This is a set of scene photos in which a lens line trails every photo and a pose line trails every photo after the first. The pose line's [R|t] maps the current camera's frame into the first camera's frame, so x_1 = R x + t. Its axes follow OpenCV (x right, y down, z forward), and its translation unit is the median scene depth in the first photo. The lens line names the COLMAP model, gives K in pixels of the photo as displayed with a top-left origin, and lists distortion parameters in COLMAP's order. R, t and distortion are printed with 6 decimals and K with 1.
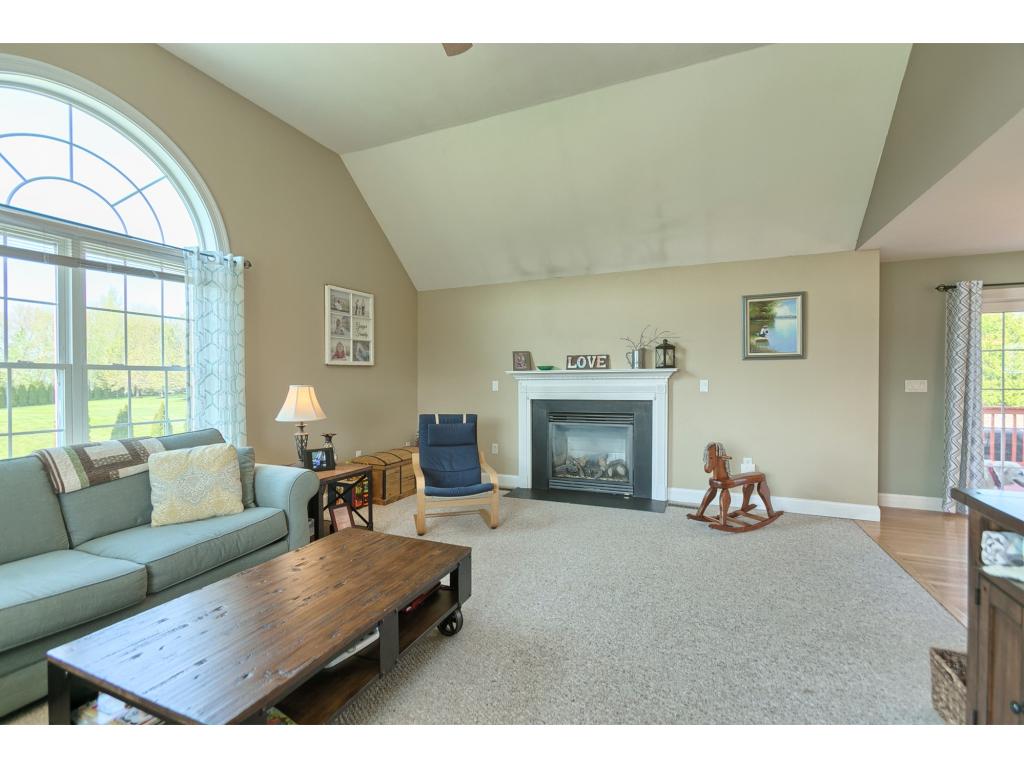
lens RADIAL K [[459.4, 0, 506.3], [0, 459.4, 384.1], [0, 0, 1]] dist [-0.015002, 0.013443]
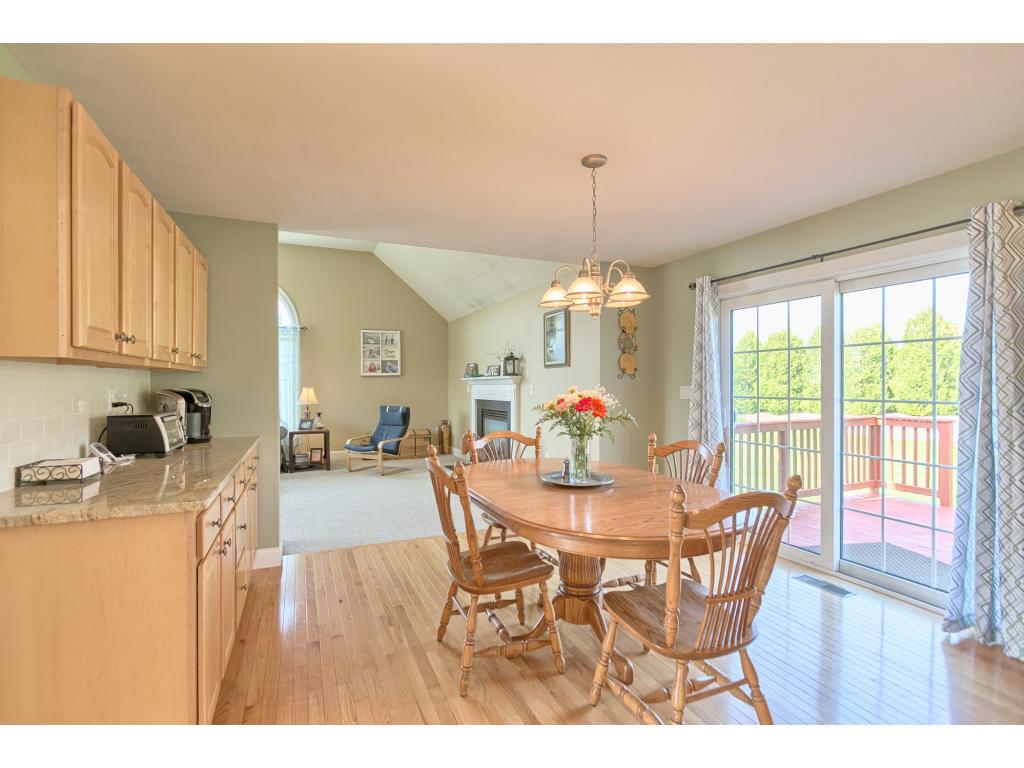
lens RADIAL K [[476.2, 0, 510.7], [0, 476.2, 385.8], [0, 0, 1]] dist [-0.009985, 0.000182]
pose [[0.744065, 0.002691, -0.668102, 1.178431], [-0.001404, 0.999996, 0.002465, -0.009303], [0.668106, -0.000896, 0.744066, 0.031271]]
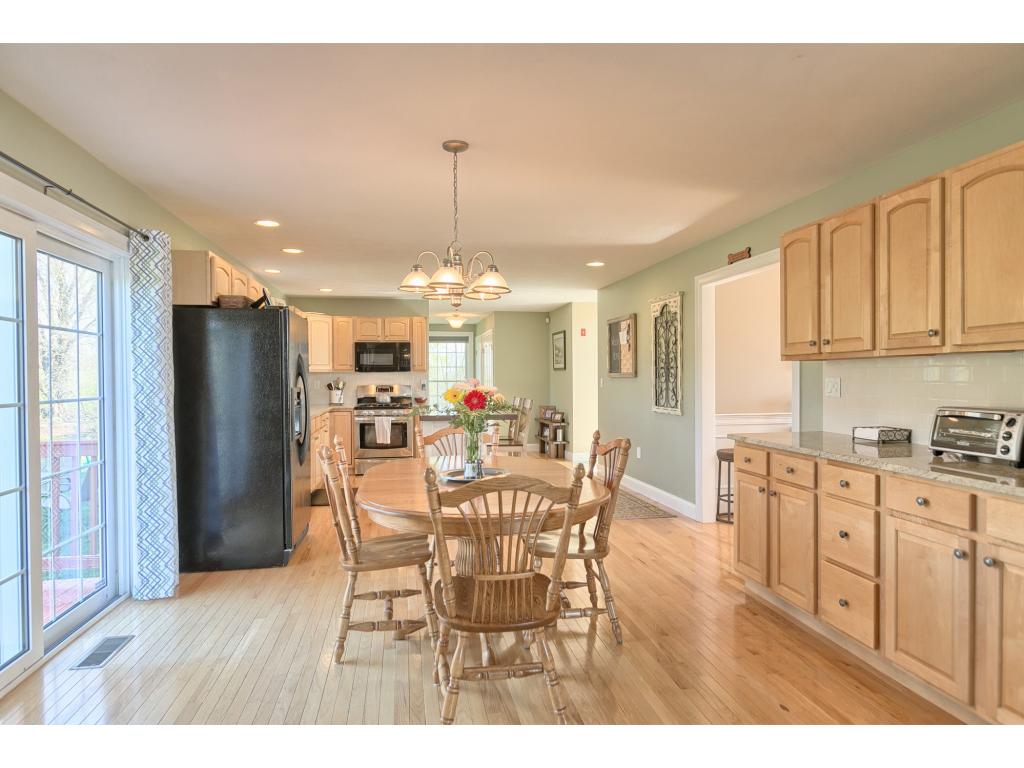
lens RADIAL K [[618.1, 0, 512.0], [0, 618.1, 384.0], [0, 0, 1]] dist [0.002006, 0.000610]
pose [[-0.565892, -0.003923, 0.824470, 0.346639], [0.010941, 0.999865, 0.012267, -0.009751], [-0.824407, 0.015962, -0.565772, 0.782660]]
